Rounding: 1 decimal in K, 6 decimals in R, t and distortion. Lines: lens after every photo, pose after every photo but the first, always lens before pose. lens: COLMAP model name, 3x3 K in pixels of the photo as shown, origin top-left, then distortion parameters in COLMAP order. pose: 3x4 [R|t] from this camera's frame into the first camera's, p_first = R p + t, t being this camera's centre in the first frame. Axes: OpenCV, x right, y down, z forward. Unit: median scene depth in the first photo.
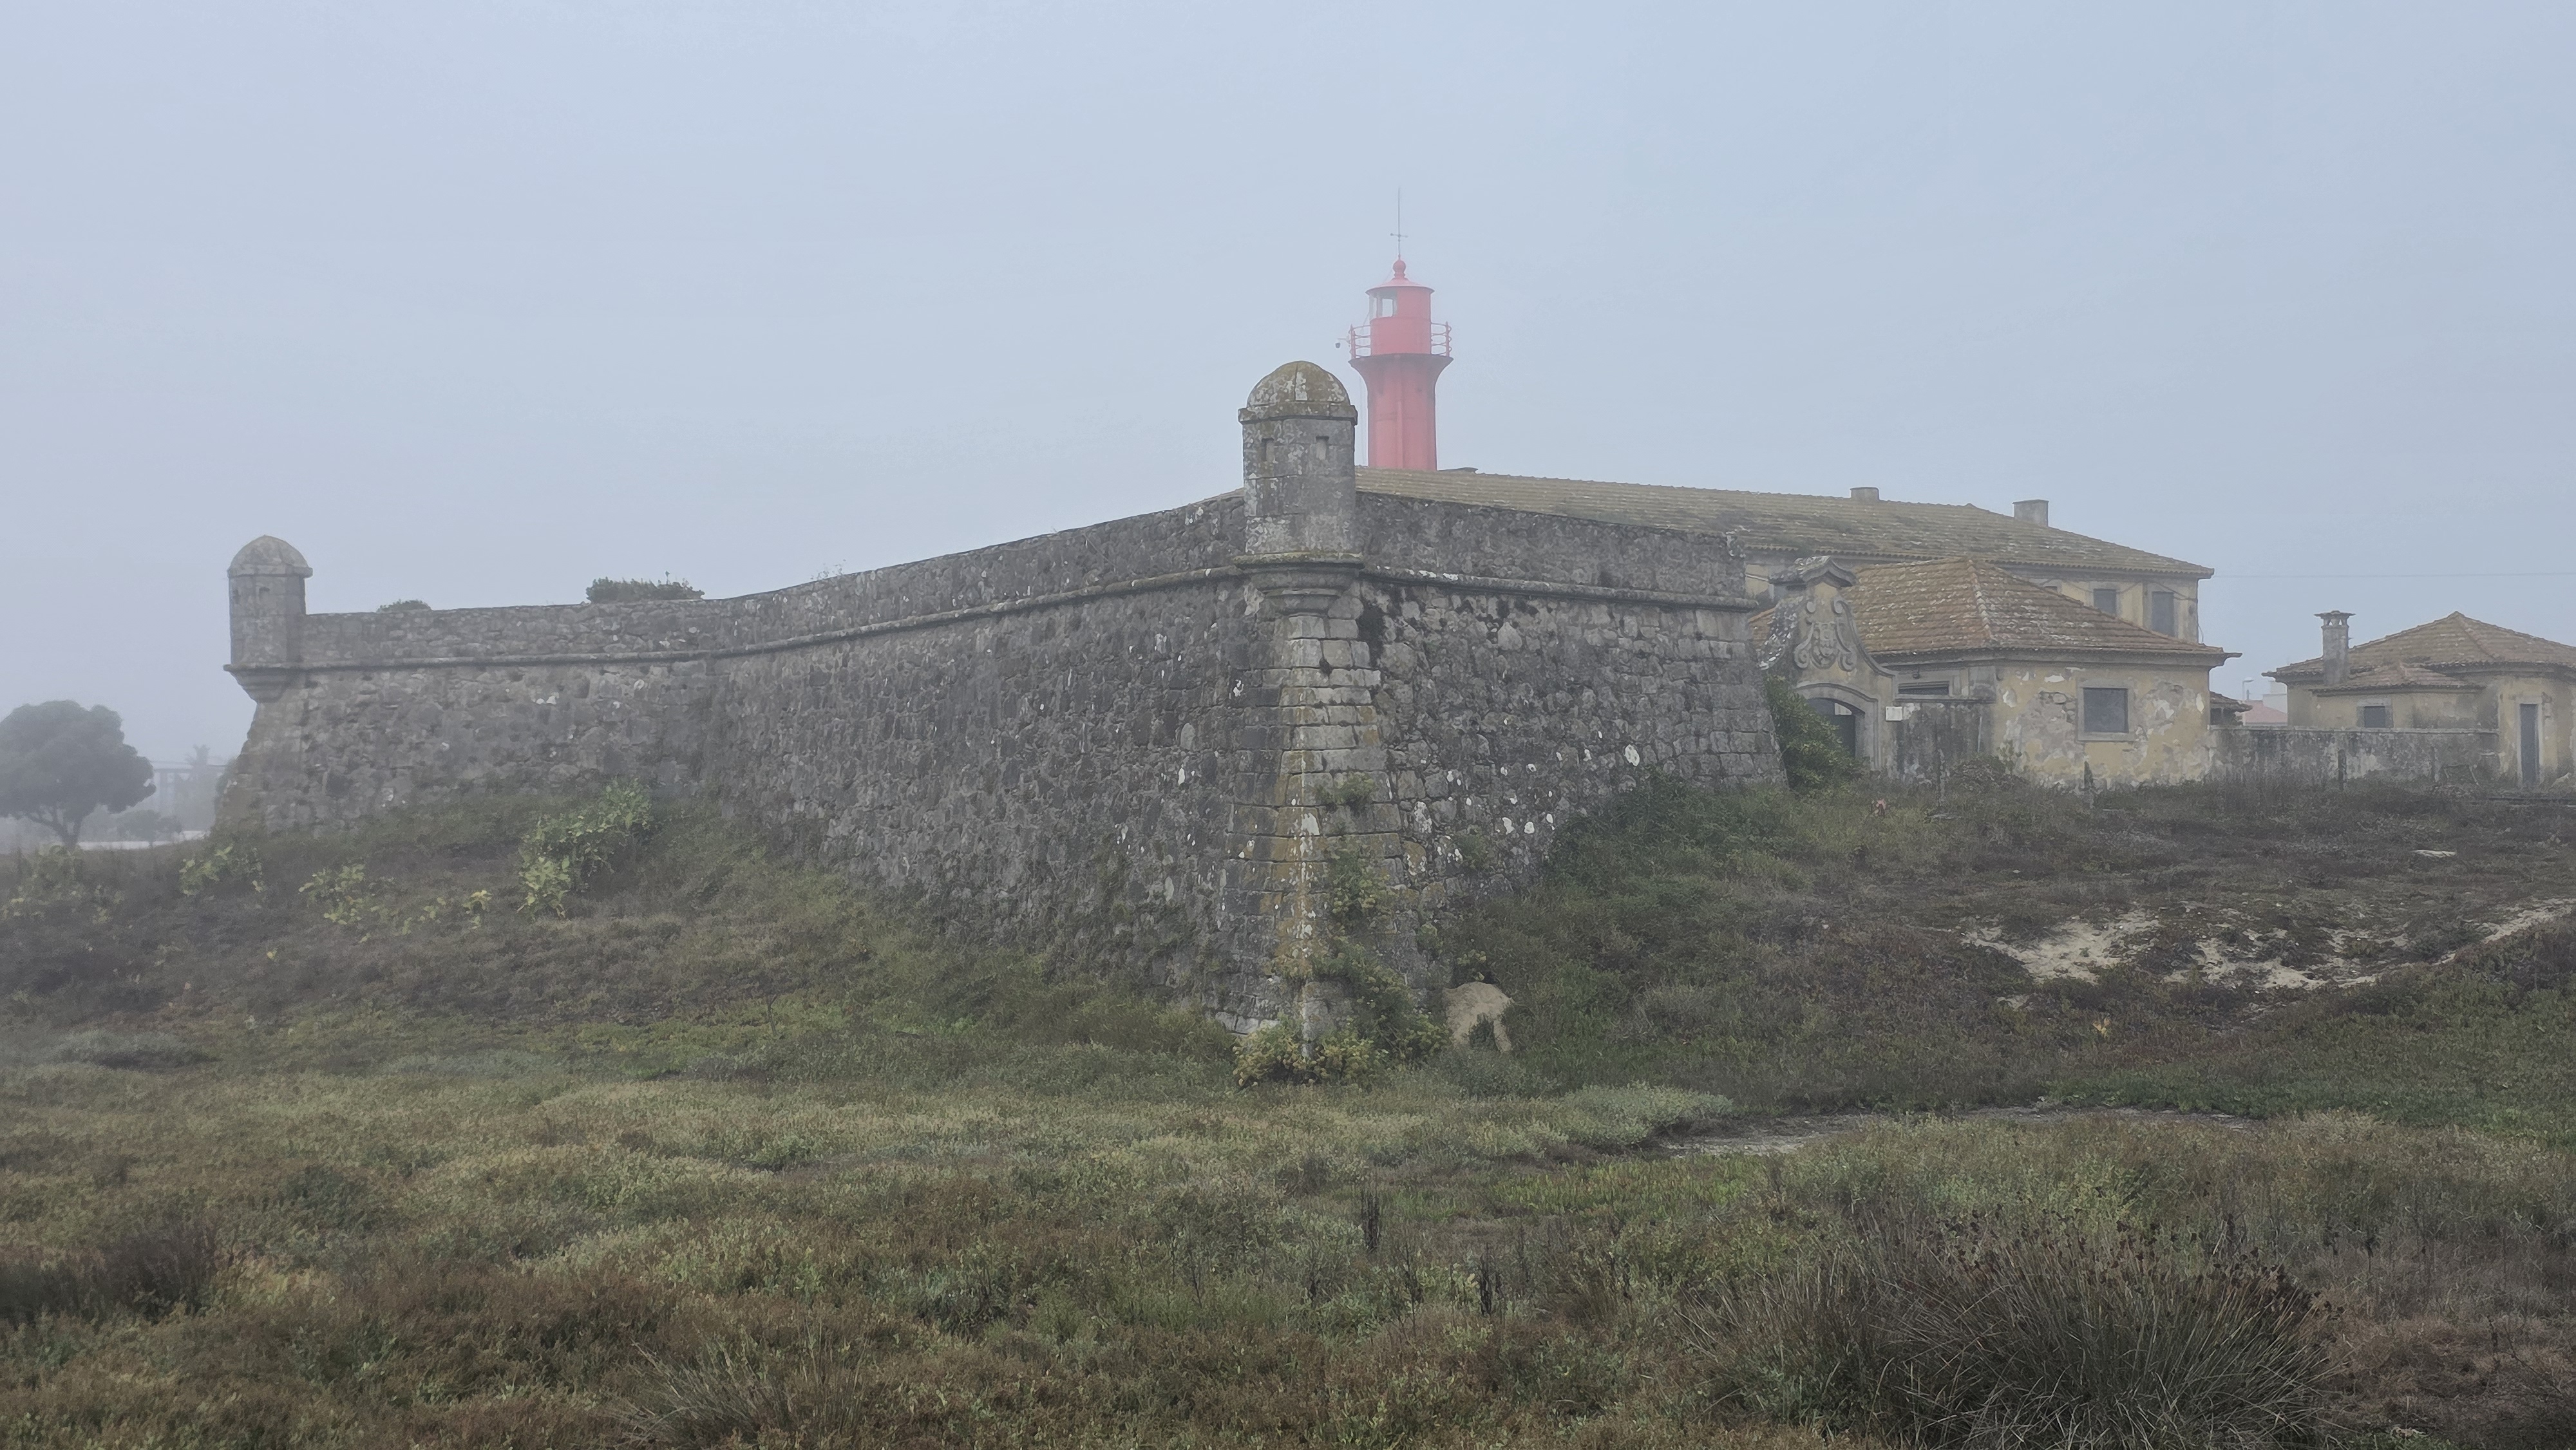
lens RADIAL K [[3391.4, 0, 1284.9], [0, 3391.4, 729.5], [0, 0, 1]] dist [0.089916, 0.000000]
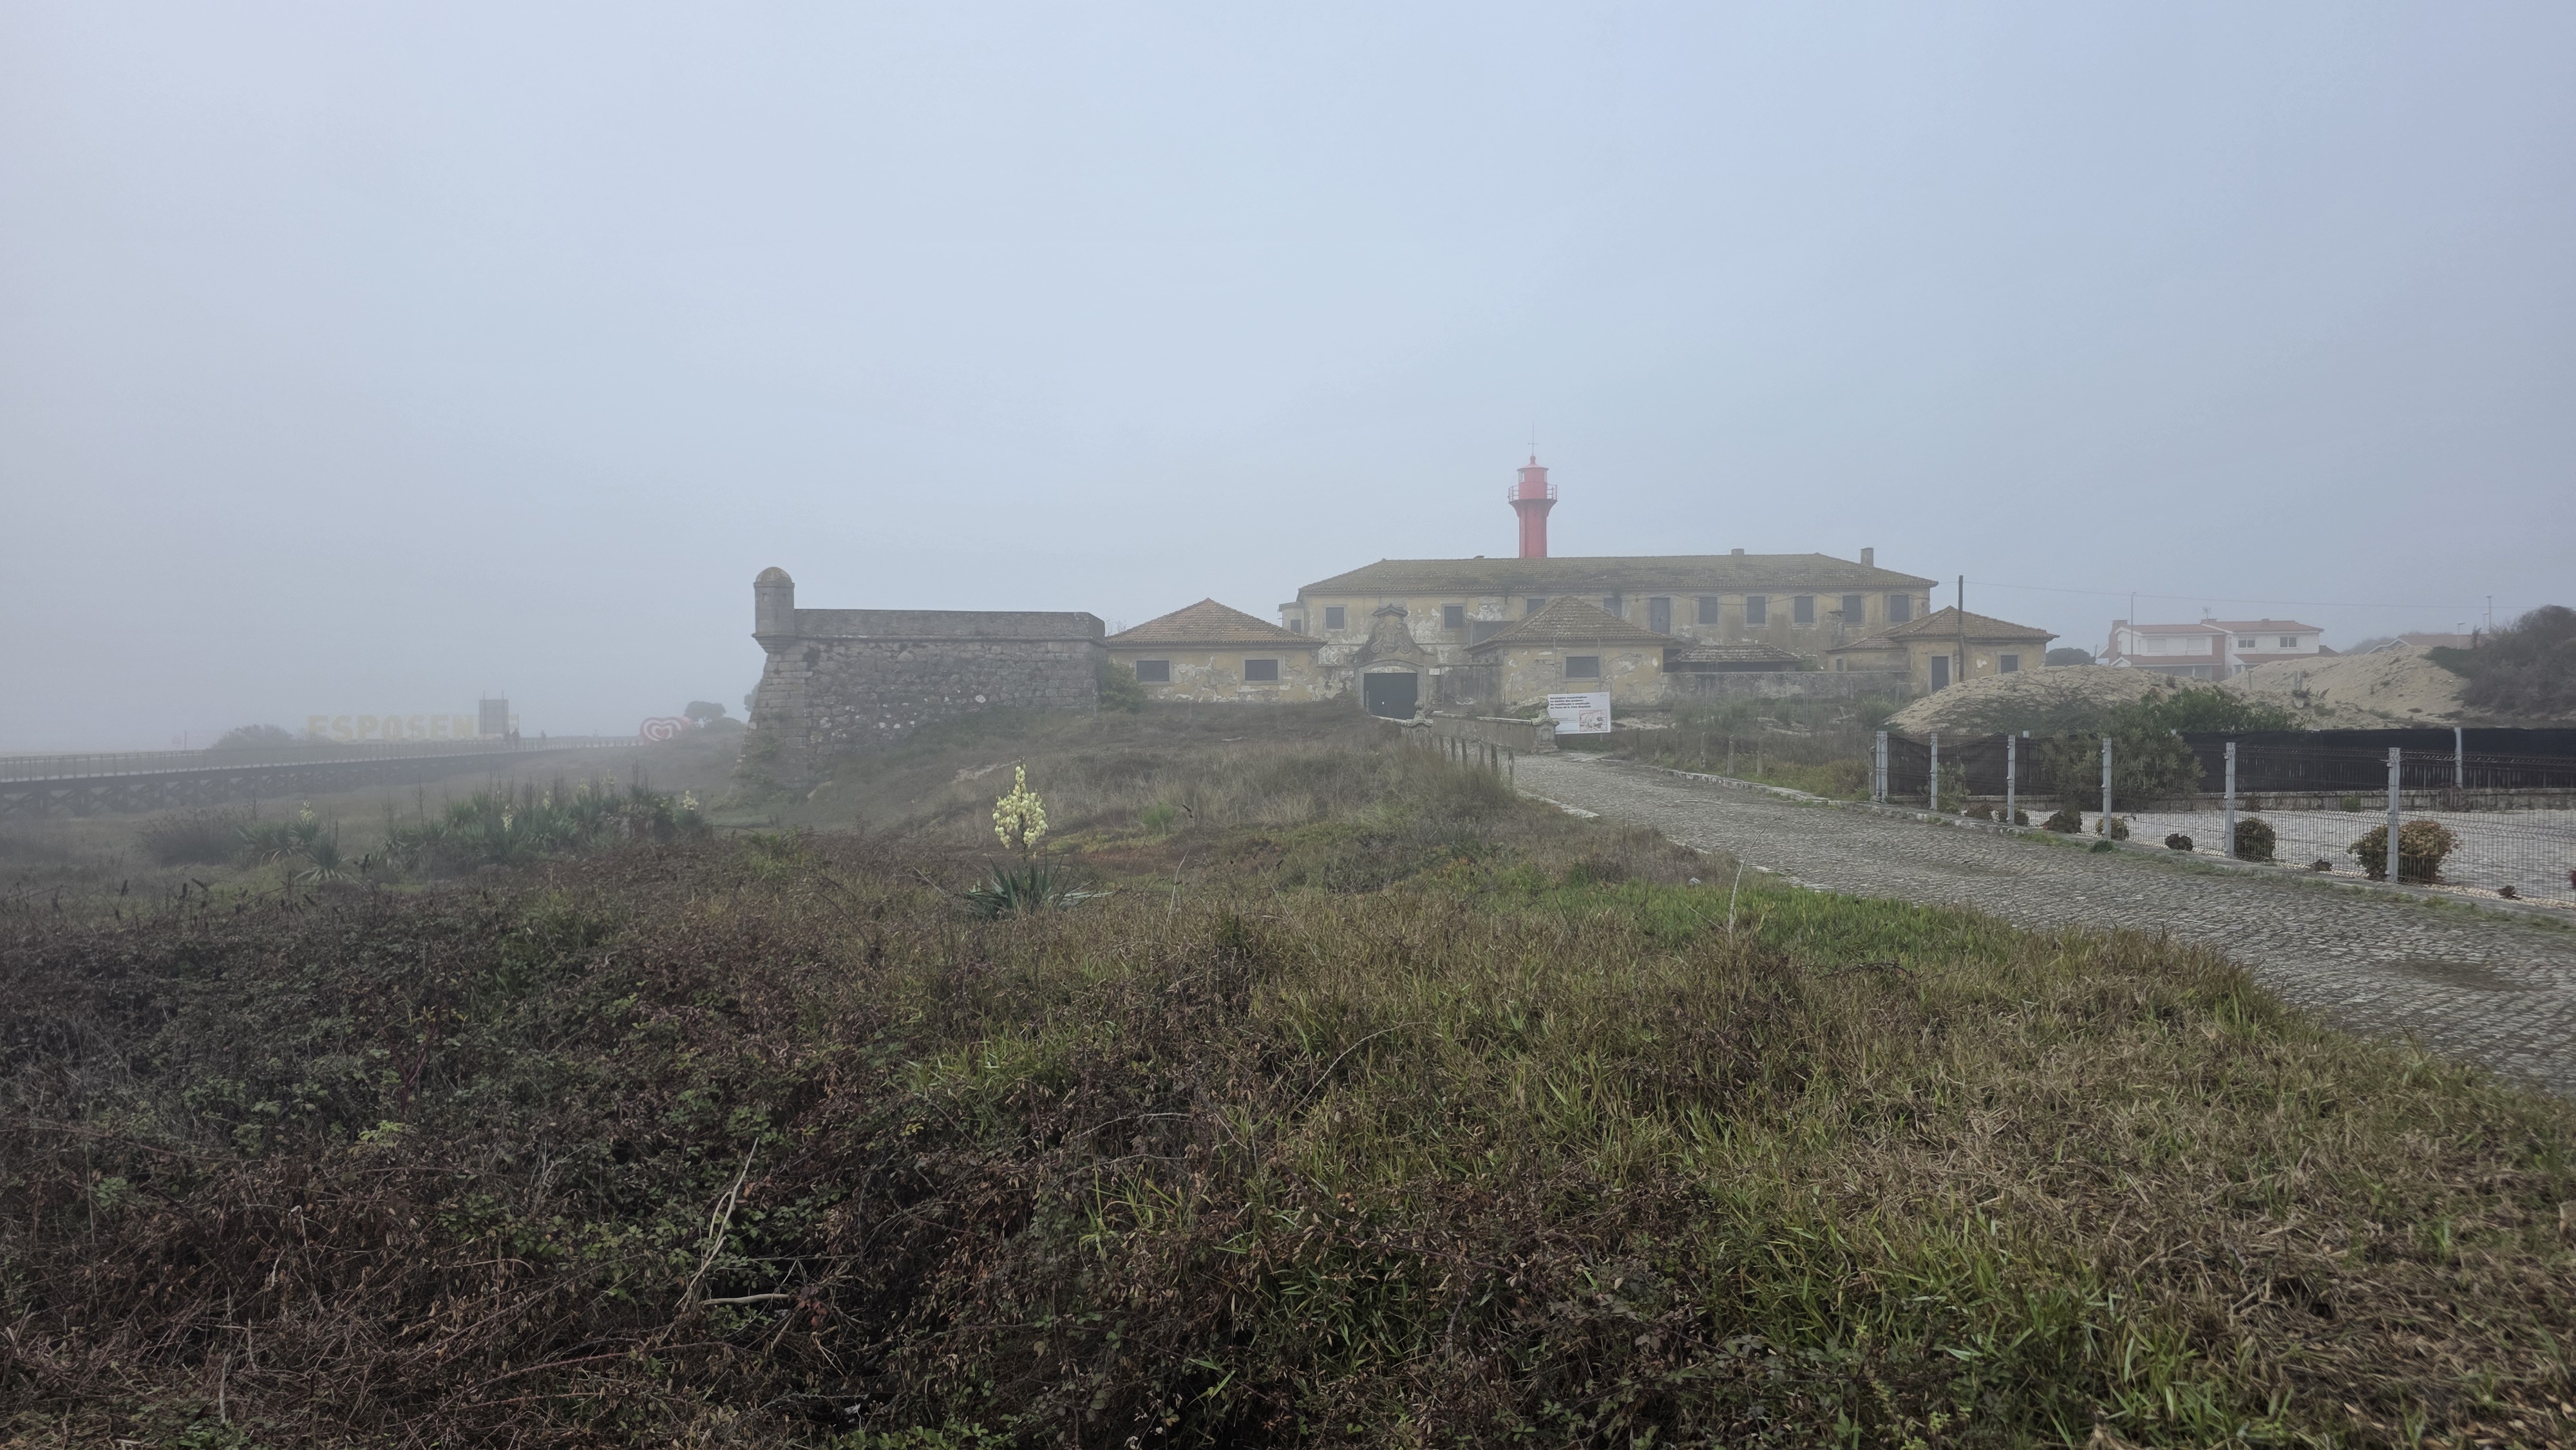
lens RADIAL K [[1705.5, 0, 1294.8], [0, 1705.5, 721.3], [0, 0, 1]] dist [0.059716, 0.000625]
pose [[0.797596, 0.005811, -0.603163, 0.825446], [0.016688, 0.999358, 0.031696, -0.009745], [0.602961, -0.035346, 0.796988, 0.060298]]
